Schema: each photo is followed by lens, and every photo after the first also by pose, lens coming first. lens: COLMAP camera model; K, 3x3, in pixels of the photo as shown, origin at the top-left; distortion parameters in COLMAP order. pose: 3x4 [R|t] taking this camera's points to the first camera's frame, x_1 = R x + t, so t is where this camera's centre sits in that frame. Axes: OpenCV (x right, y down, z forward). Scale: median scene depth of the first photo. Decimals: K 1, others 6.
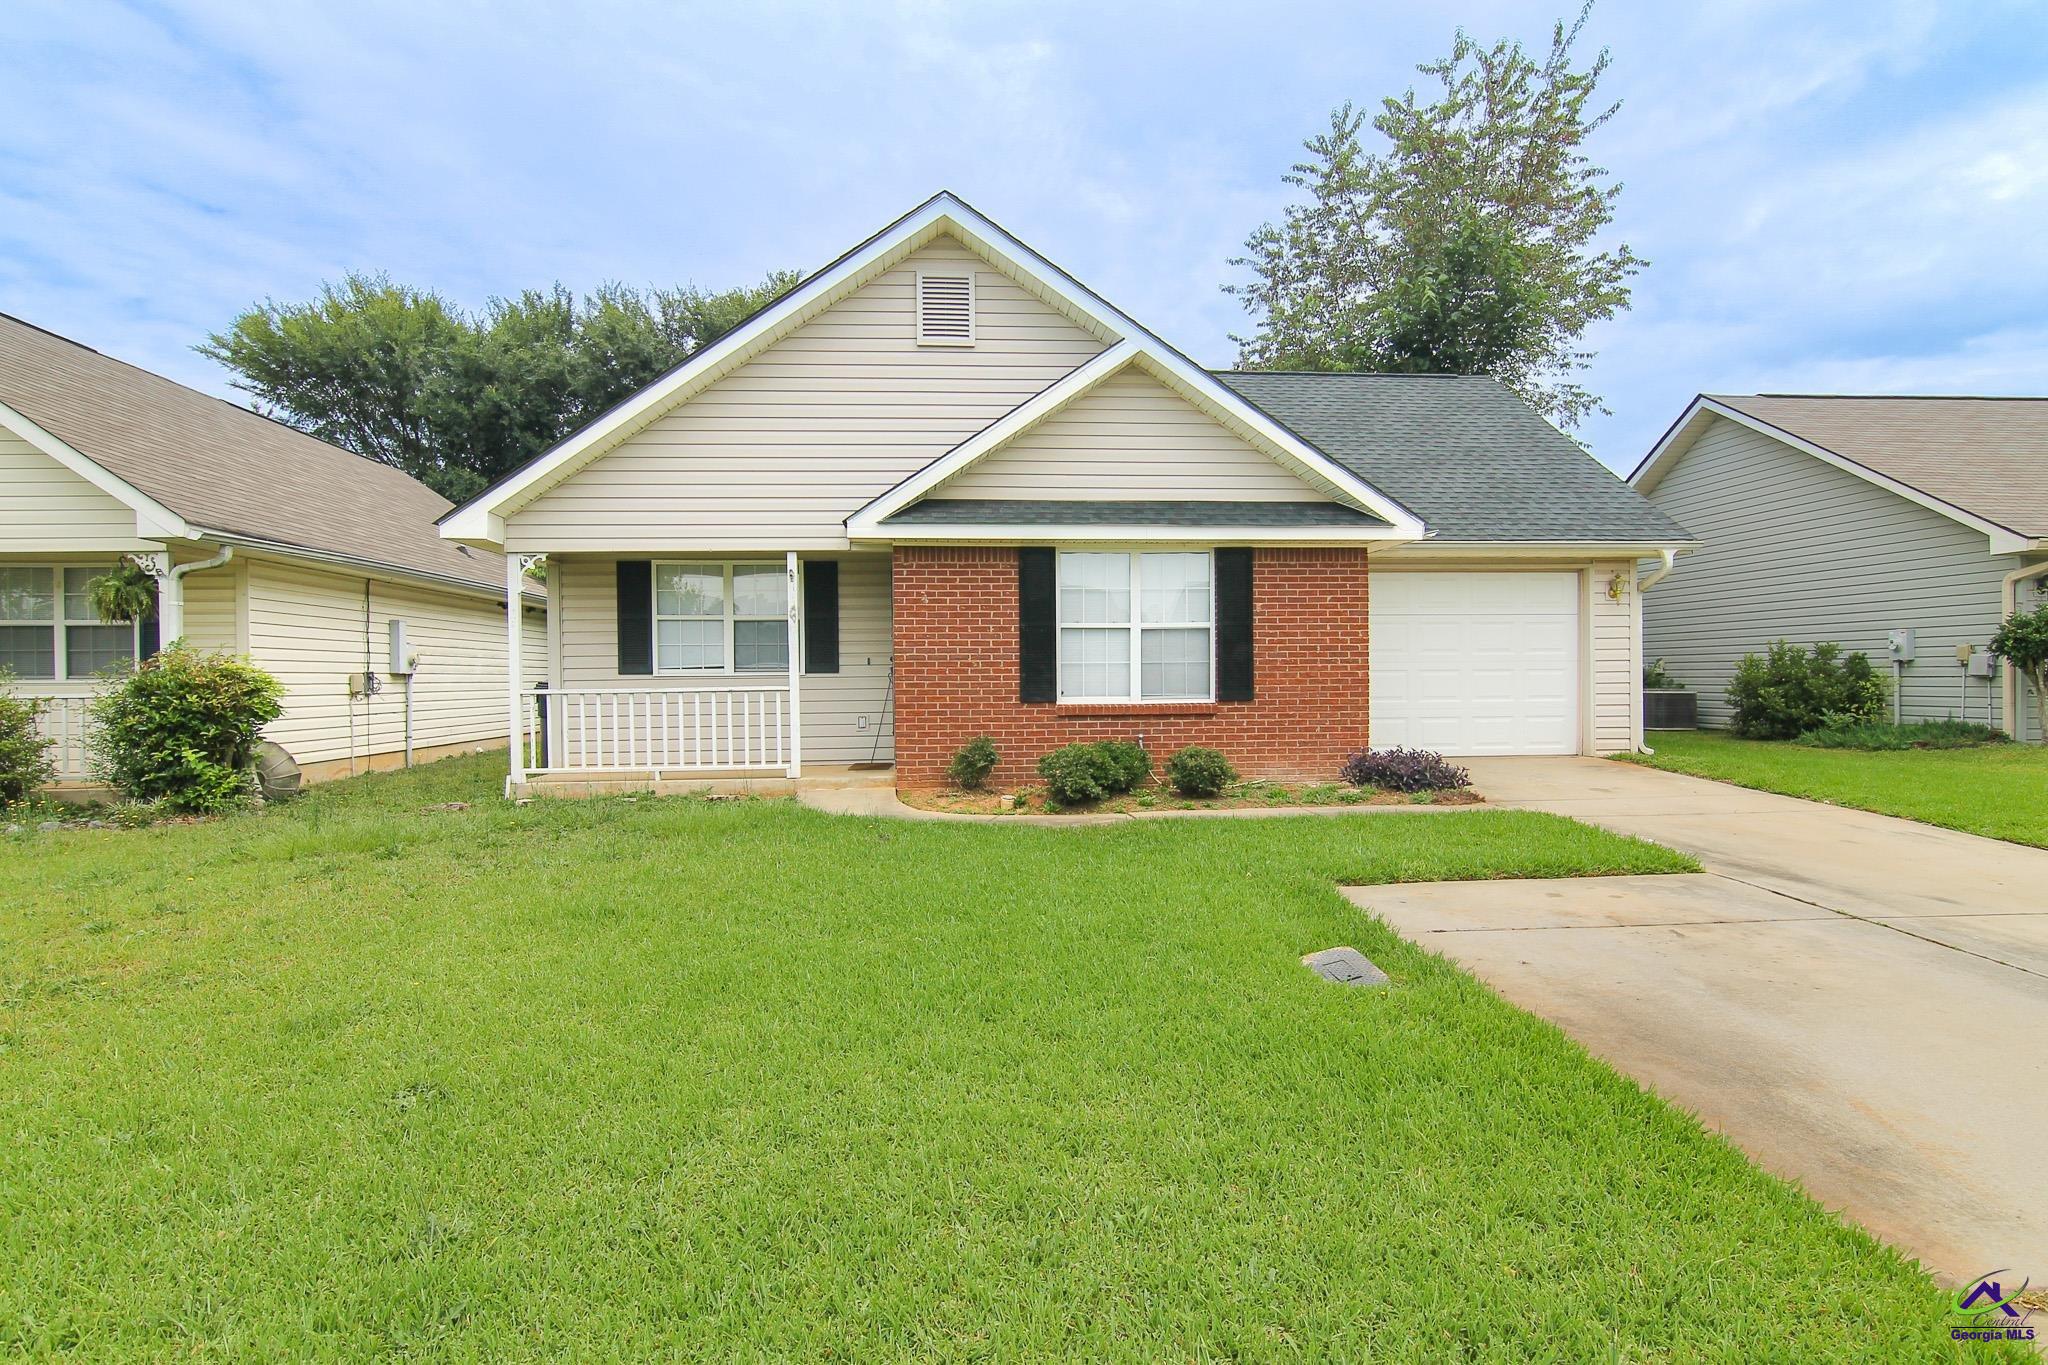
lens RADIAL K [[1139.2, 0, 1024.0], [0, 1139.2, 682.5], [0, 0, 1]] dist [0.003294, -0.023413]
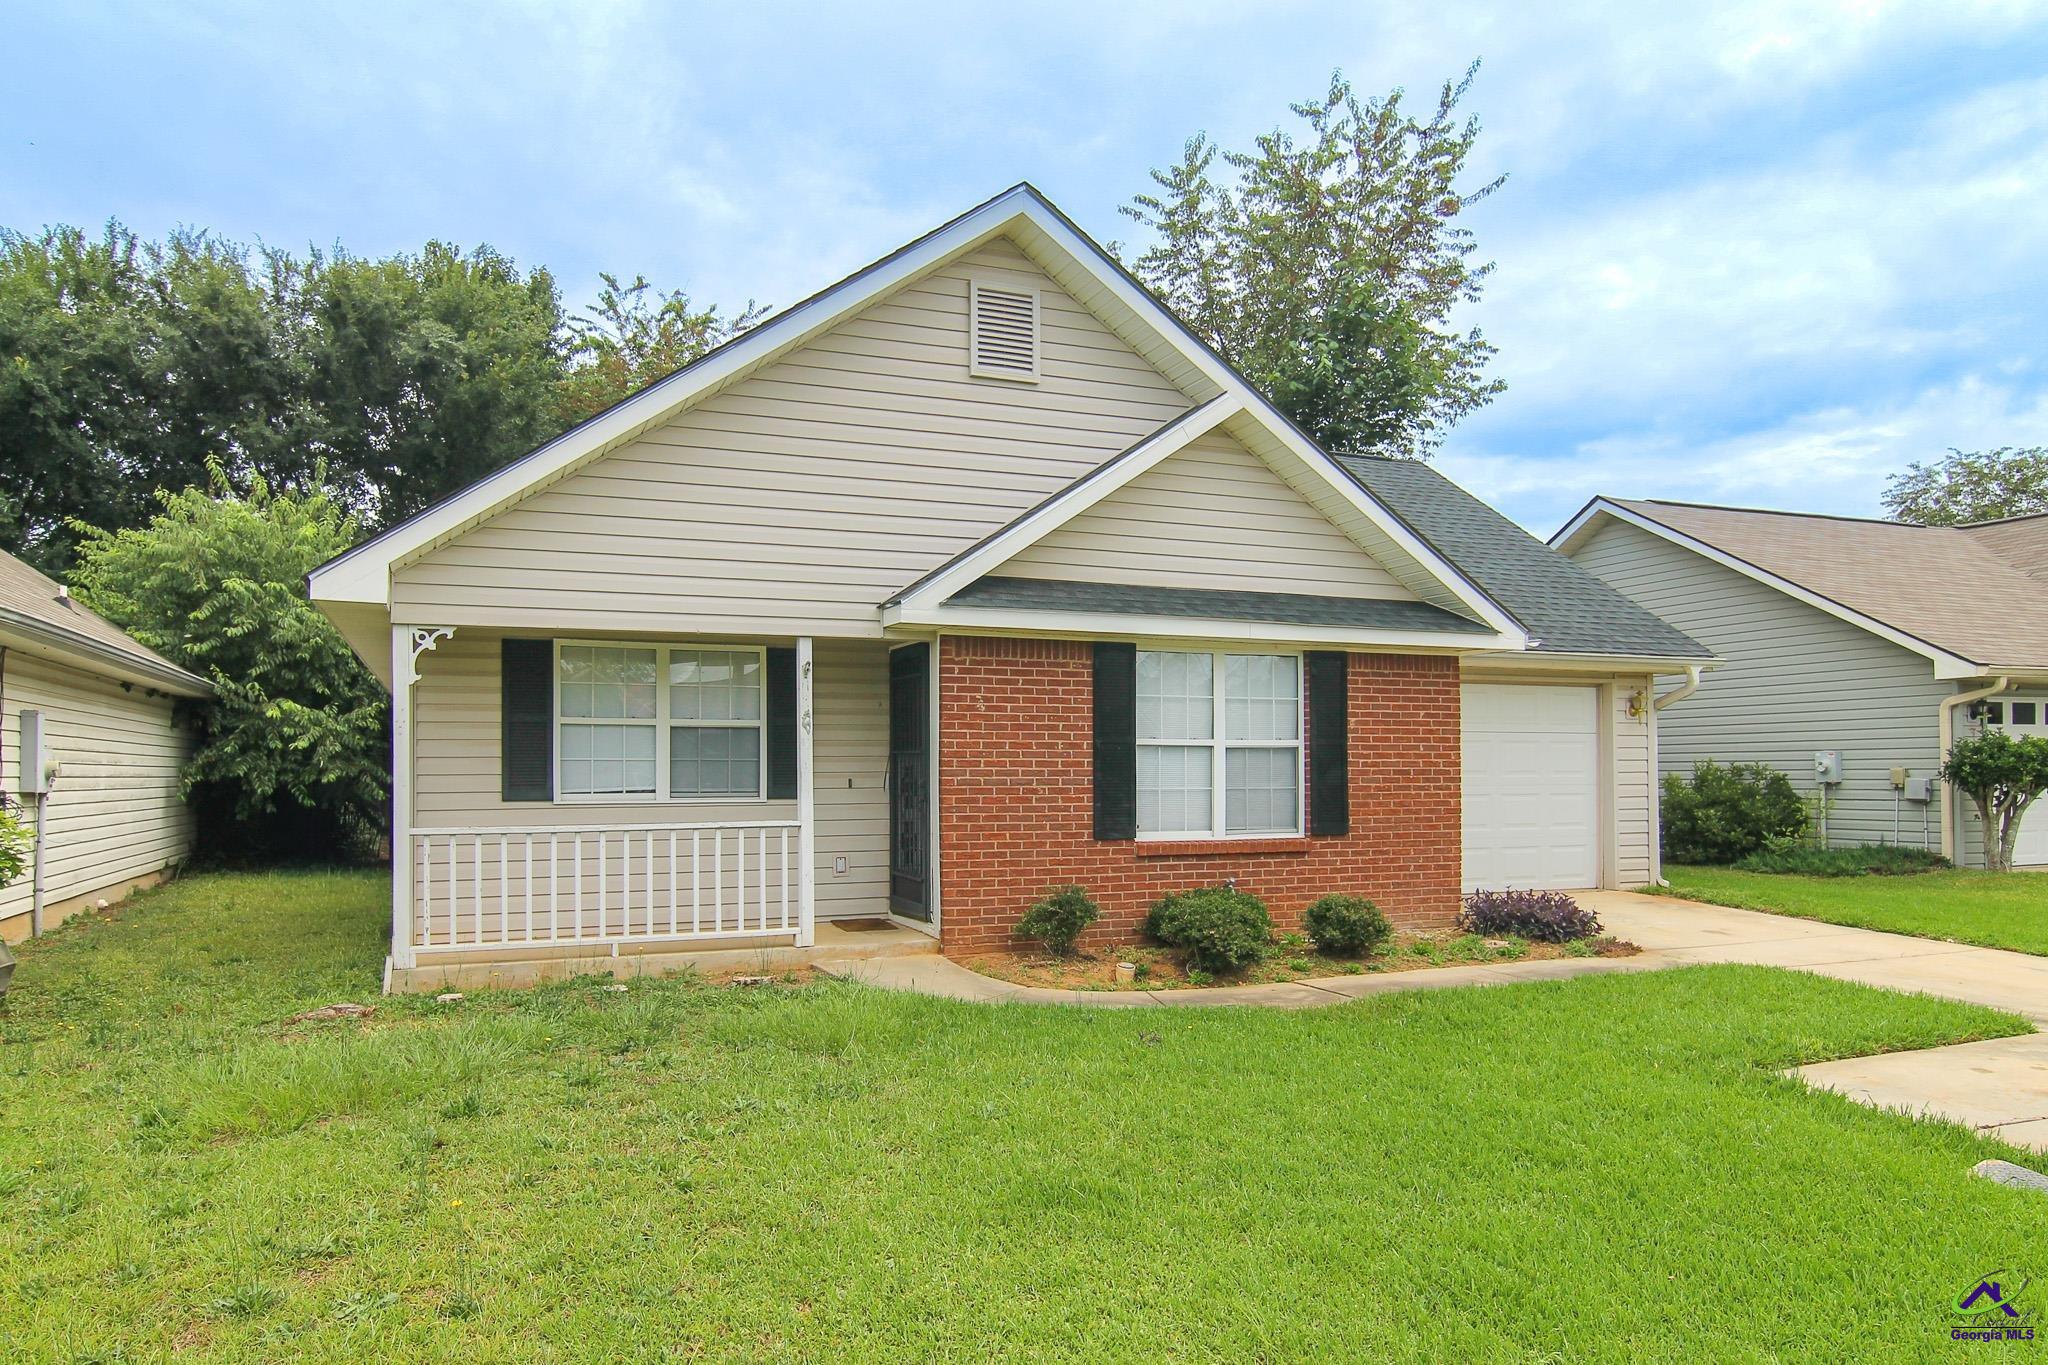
lens RADIAL K [[1366.6, 0, 1023.2], [0, 1366.6, 741.3], [0, 0, 1]] dist [0.003055, -0.021078]
pose [[0.952284, 0.013590, 0.304911, -0.329489], [-0.004198, 0.999497, -0.031437, -0.020040], [-0.305185, 0.028657, 0.951862, 0.116014]]
